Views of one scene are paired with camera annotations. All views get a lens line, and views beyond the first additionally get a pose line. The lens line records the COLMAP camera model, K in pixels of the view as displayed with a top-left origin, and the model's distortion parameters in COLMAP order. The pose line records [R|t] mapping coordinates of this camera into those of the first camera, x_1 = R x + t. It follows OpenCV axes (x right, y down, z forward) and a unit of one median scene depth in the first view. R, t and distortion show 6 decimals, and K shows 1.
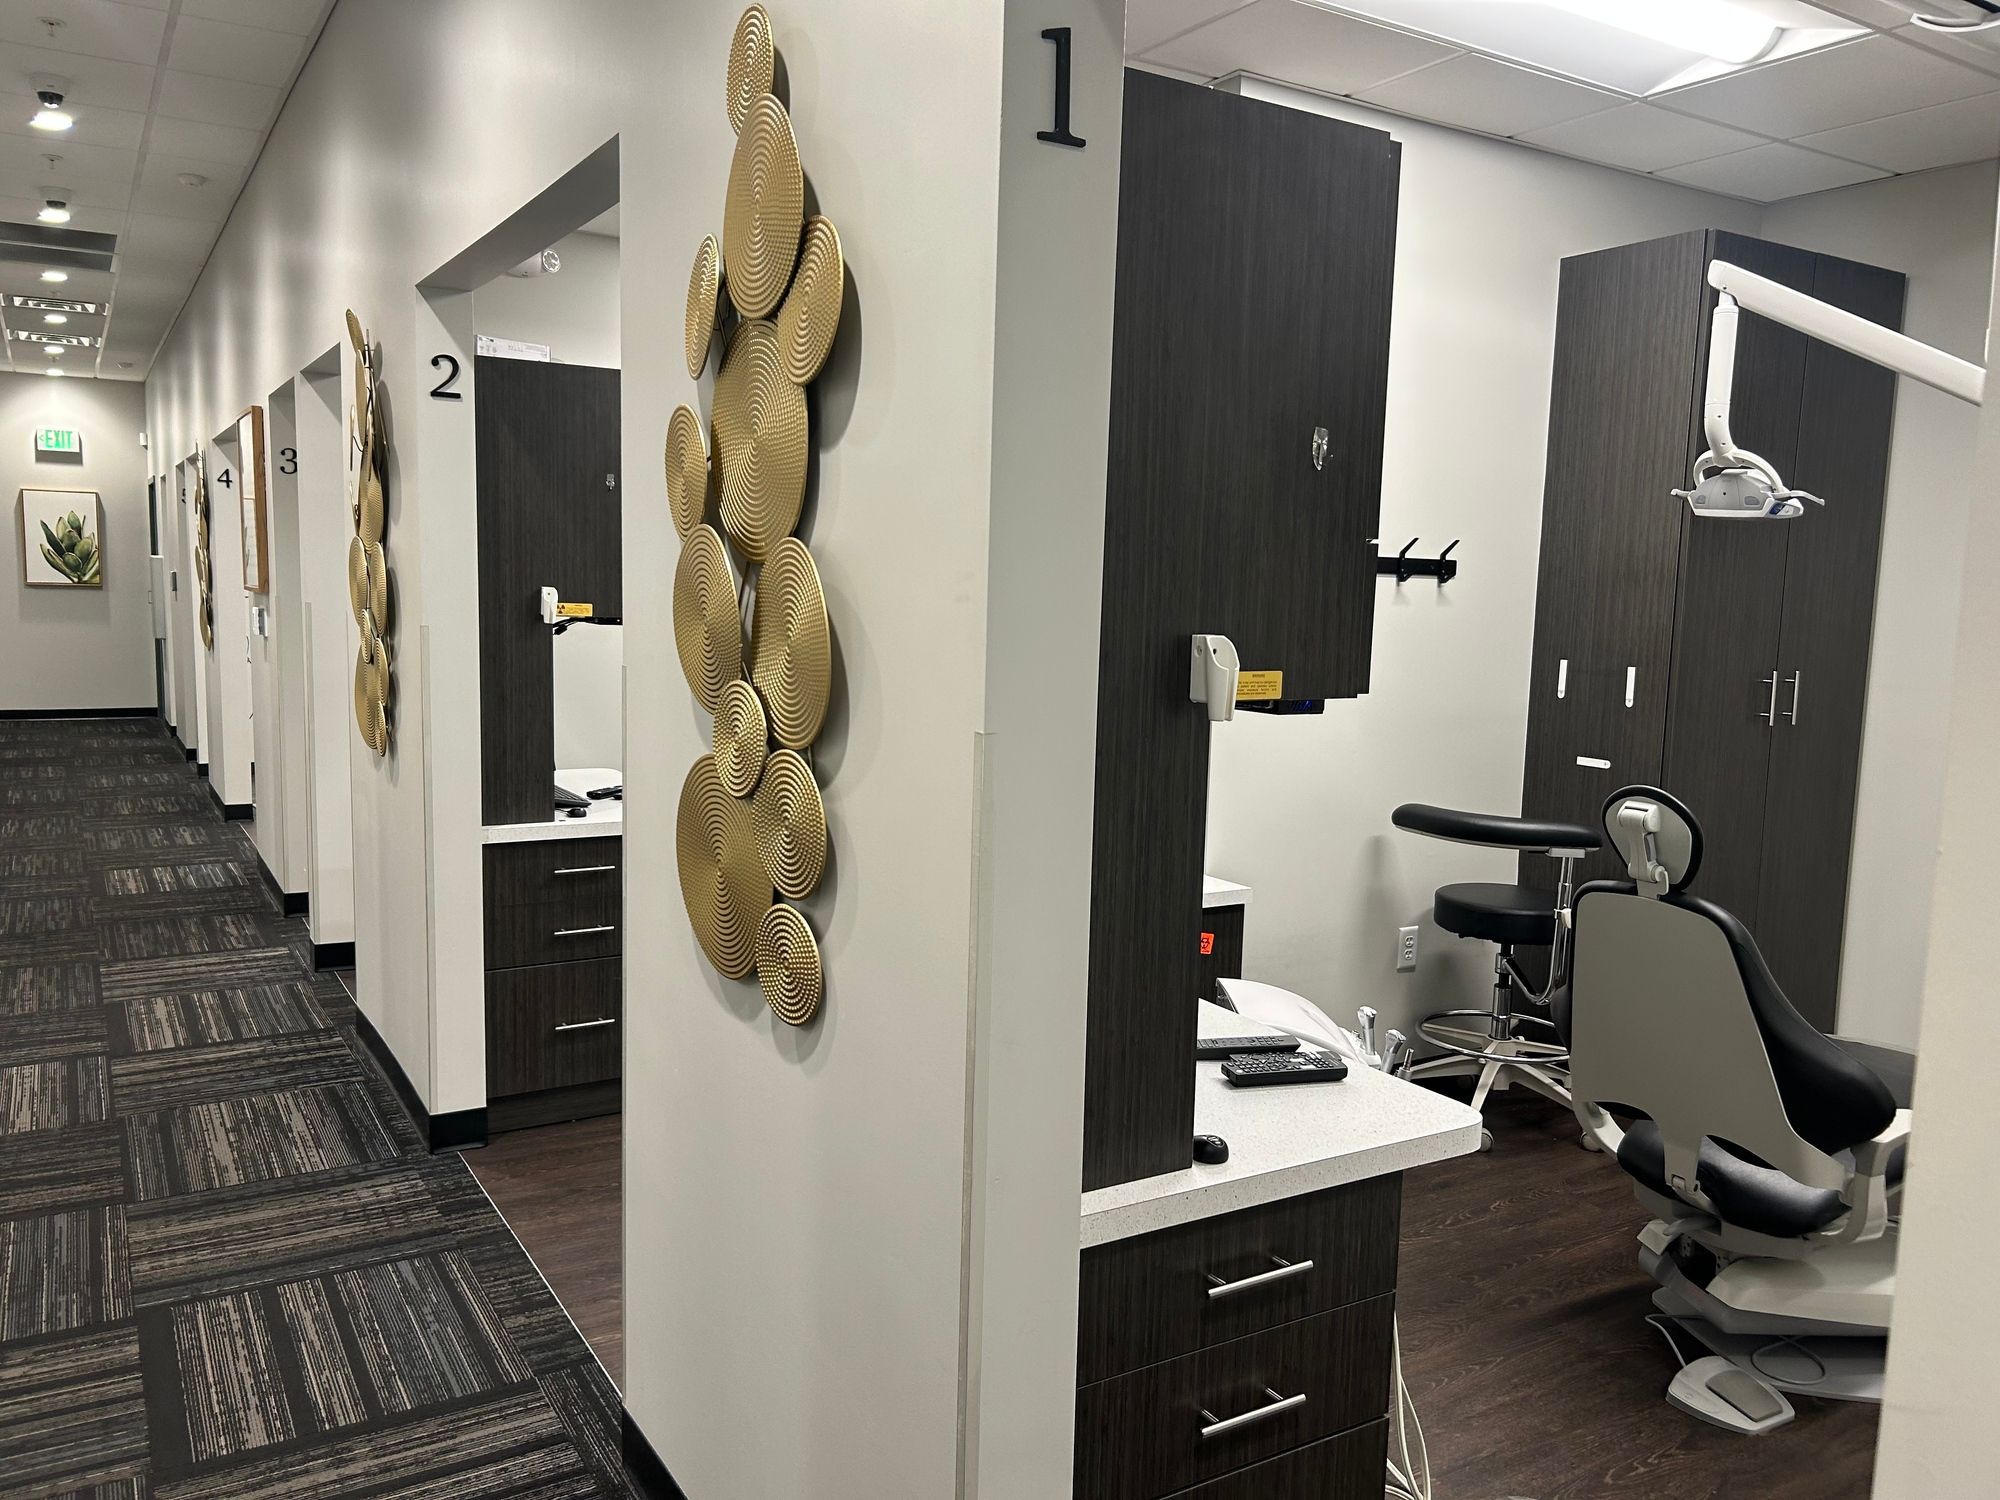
lens RADIAL K [[1519.1, 0, 995.2], [0, 1519.1, 748.1], [0, 0, 1]] dist [0.016522, -0.009243]
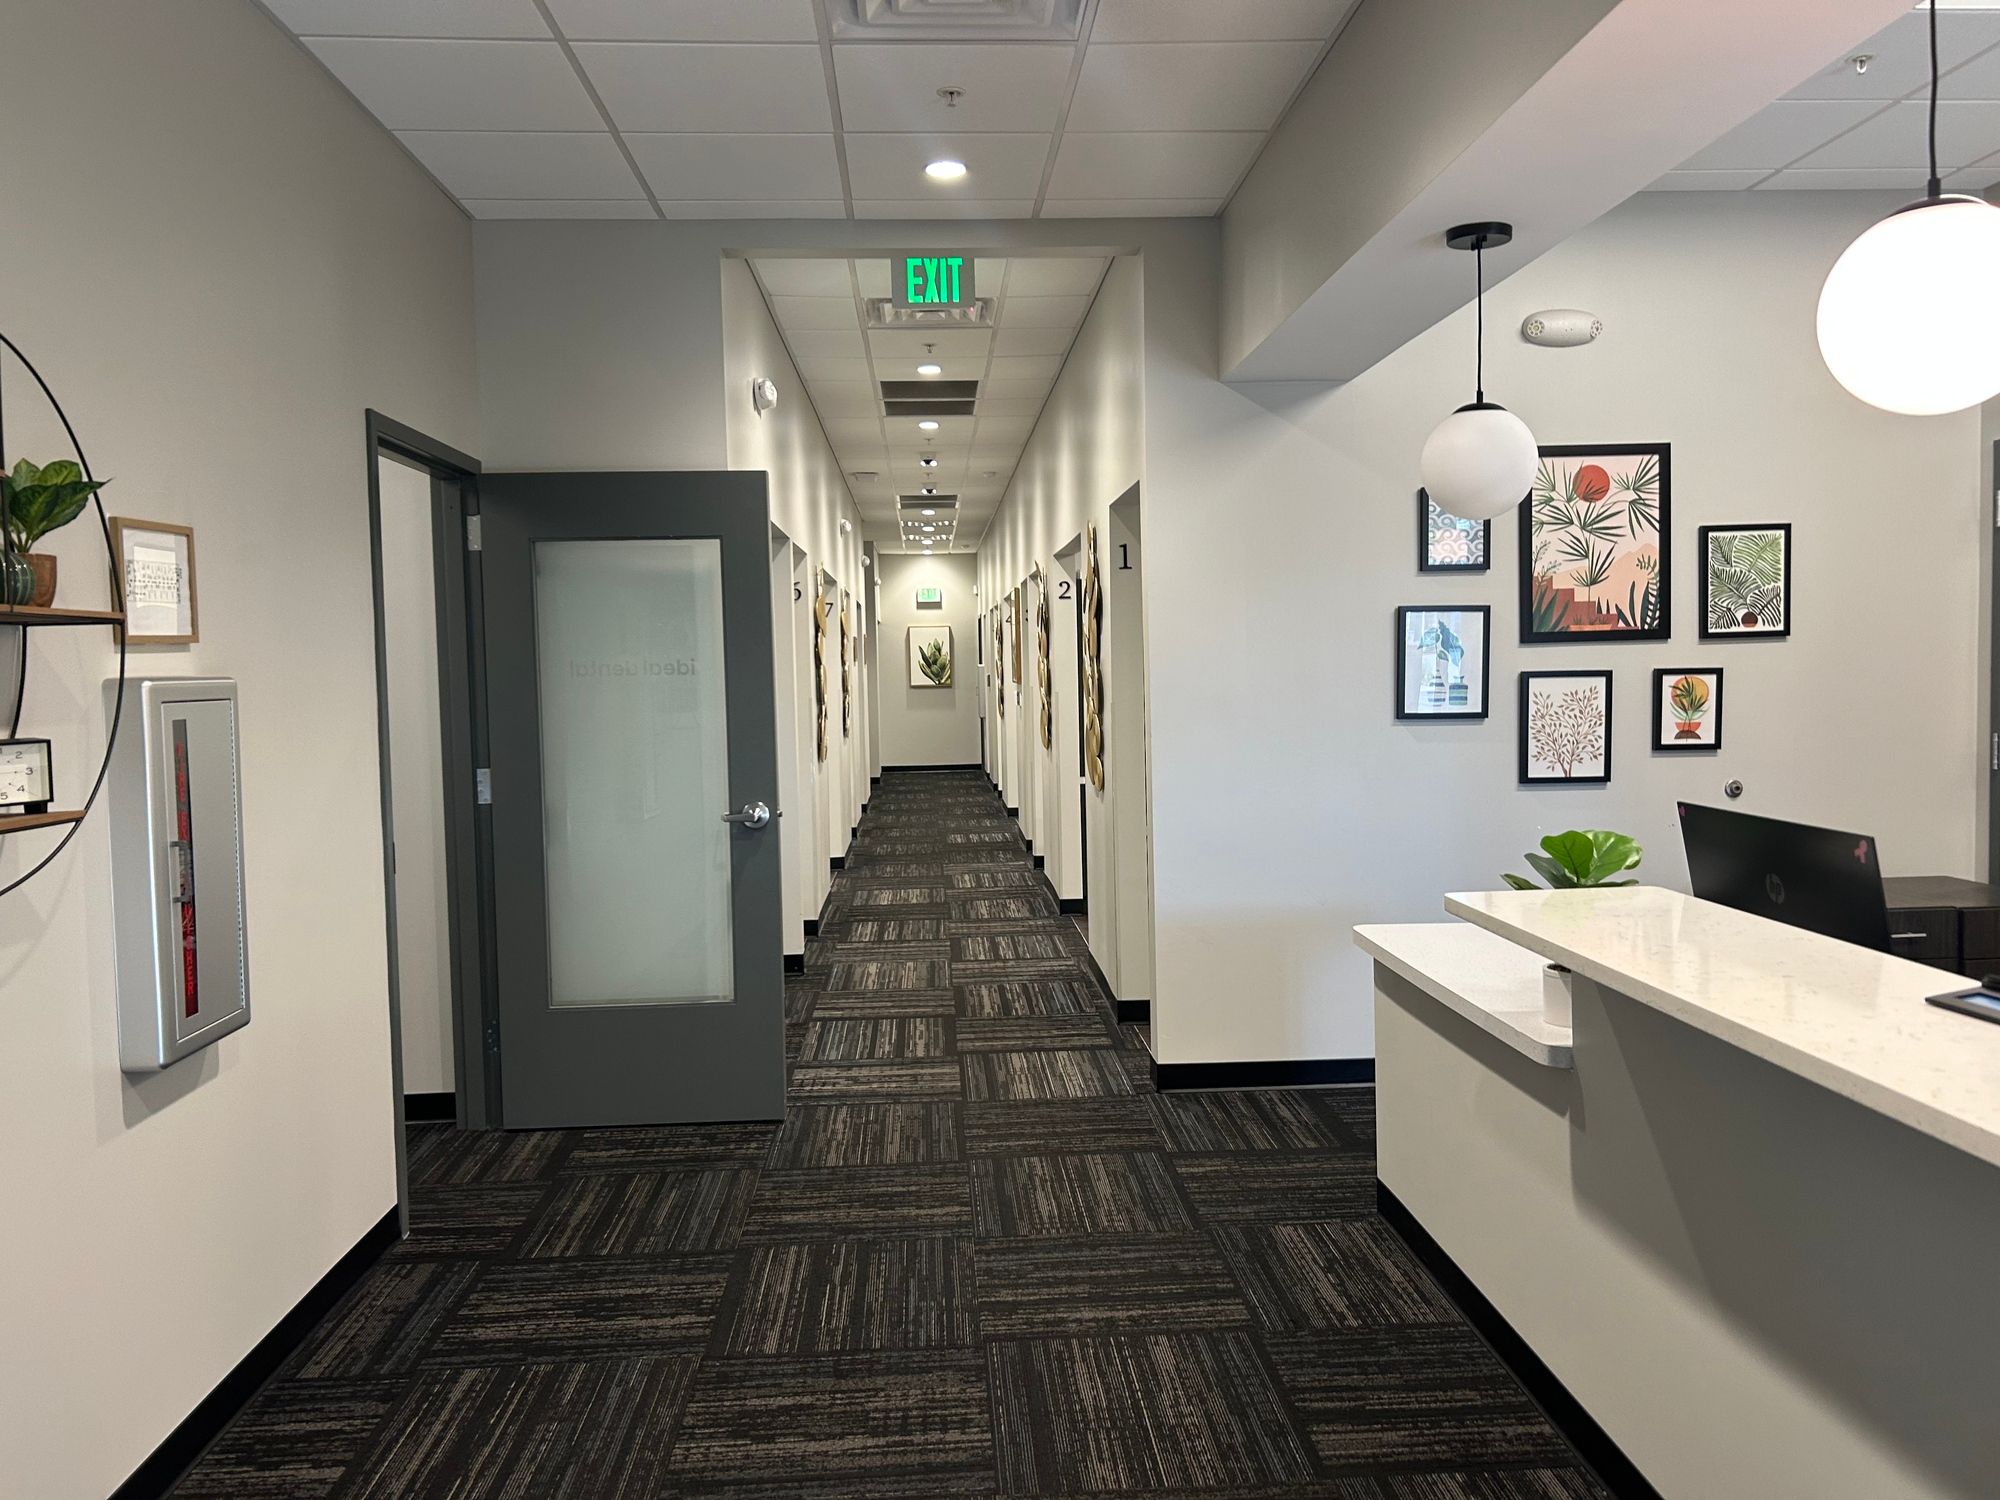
lens RADIAL K [[1519.1, 0, 1001.4], [0, 1519.1, 747.5], [0, 0, 1]] dist [0.016522, -0.009243]
pose [[0.877419, -0.017659, -0.479400, 0.243650], [-0.009085, 0.998531, -0.053409, 0.047376], [0.479639, 0.051217, 0.875970, -0.399229]]
